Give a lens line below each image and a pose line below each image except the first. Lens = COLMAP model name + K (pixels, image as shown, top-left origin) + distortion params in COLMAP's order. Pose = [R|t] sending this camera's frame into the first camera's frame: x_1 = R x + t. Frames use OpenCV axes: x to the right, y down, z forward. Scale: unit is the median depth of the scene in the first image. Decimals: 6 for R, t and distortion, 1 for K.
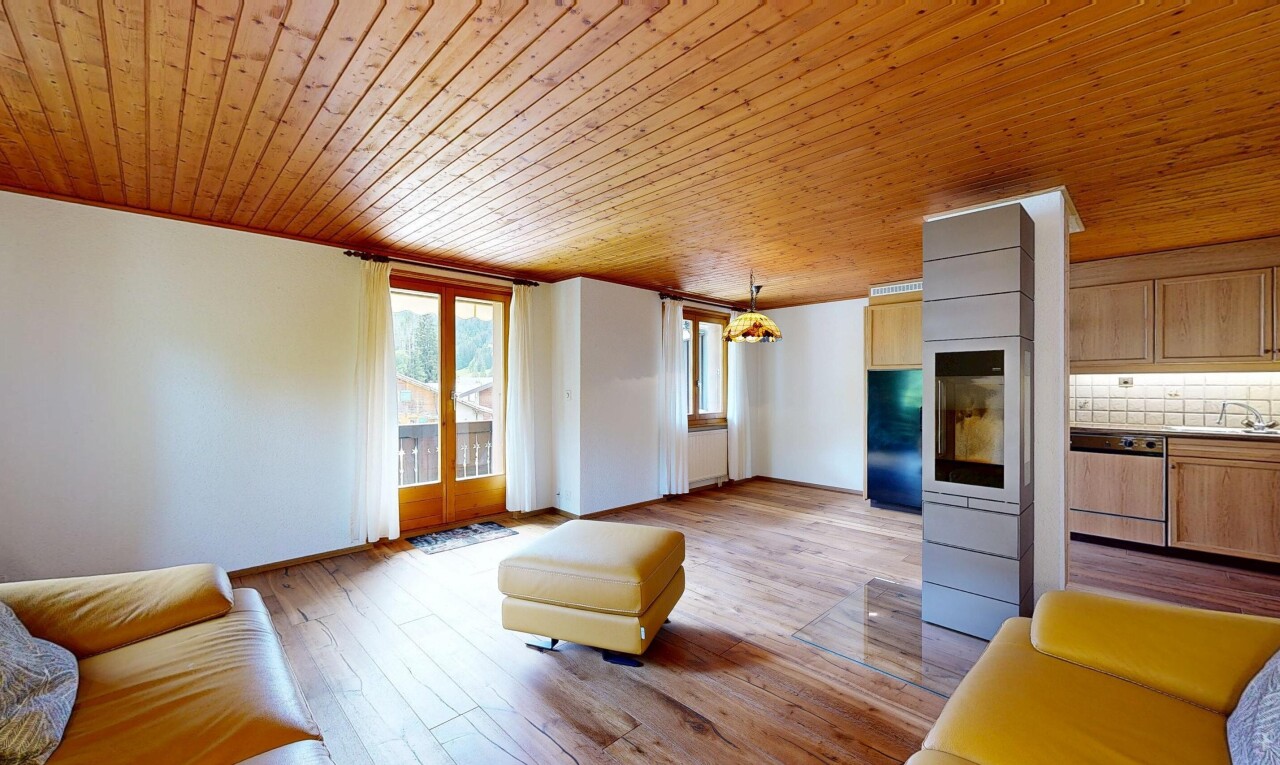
lens RADIAL K [[499.1, 0, 640.5], [0, 499.1, 385.8], [0, 0, 1]] dist [-0.001172, 0.000536]
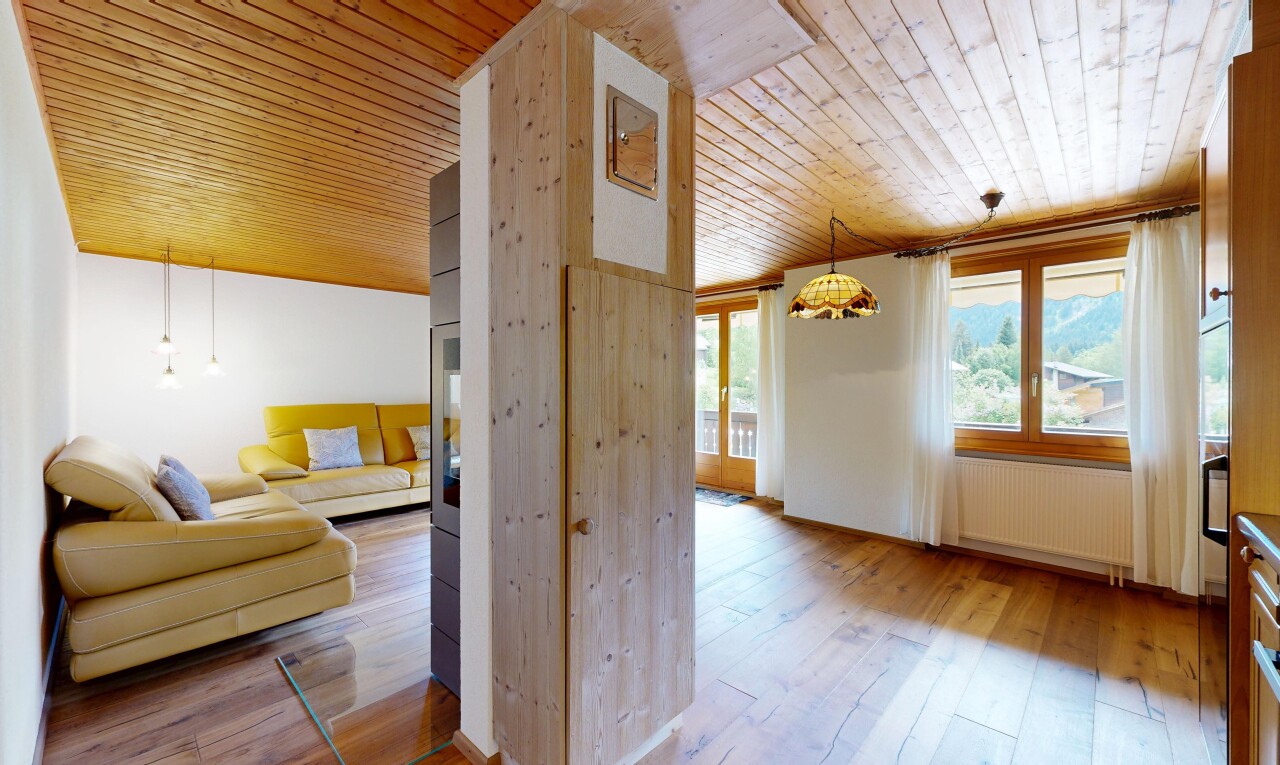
lens RADIAL K [[499.1, 0, 640.5], [0, 499.1, 385.8], [0, 0, 1]] dist [-0.001172, 0.000536]
pose [[0.042675, 0.007408, -0.999062, 0.953902], [-0.000676, 0.999972, 0.007386, -0.000579], [0.999089, 0.000360, 0.042679, 0.761950]]
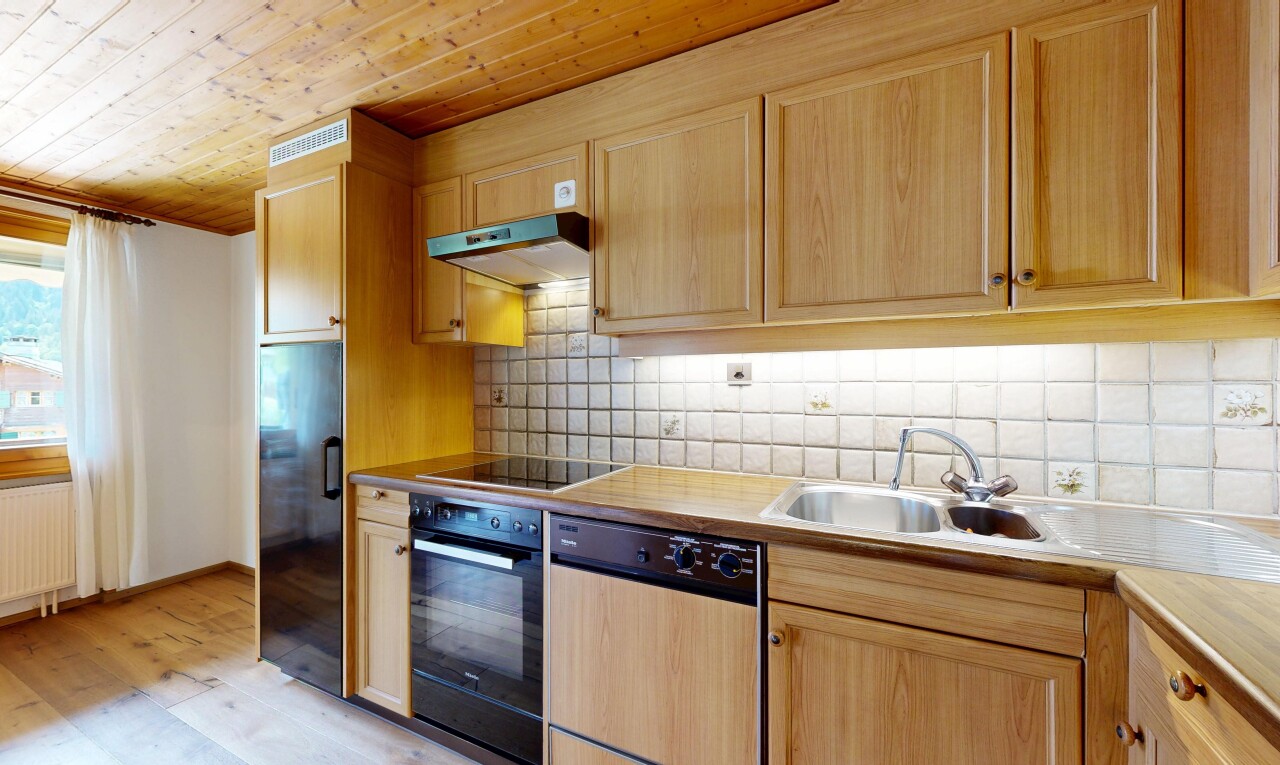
lens RADIAL K [[499.1, 0, 640.5], [0, 499.1, 385.8], [0, 0, 1]] dist [-0.001172, 0.000536]
pose [[0.949639, -0.004622, 0.313313, 0.776755], [0.002860, 0.999977, 0.006082, -0.000581], [-0.313335, -0.004880, 0.949630, 0.636327]]
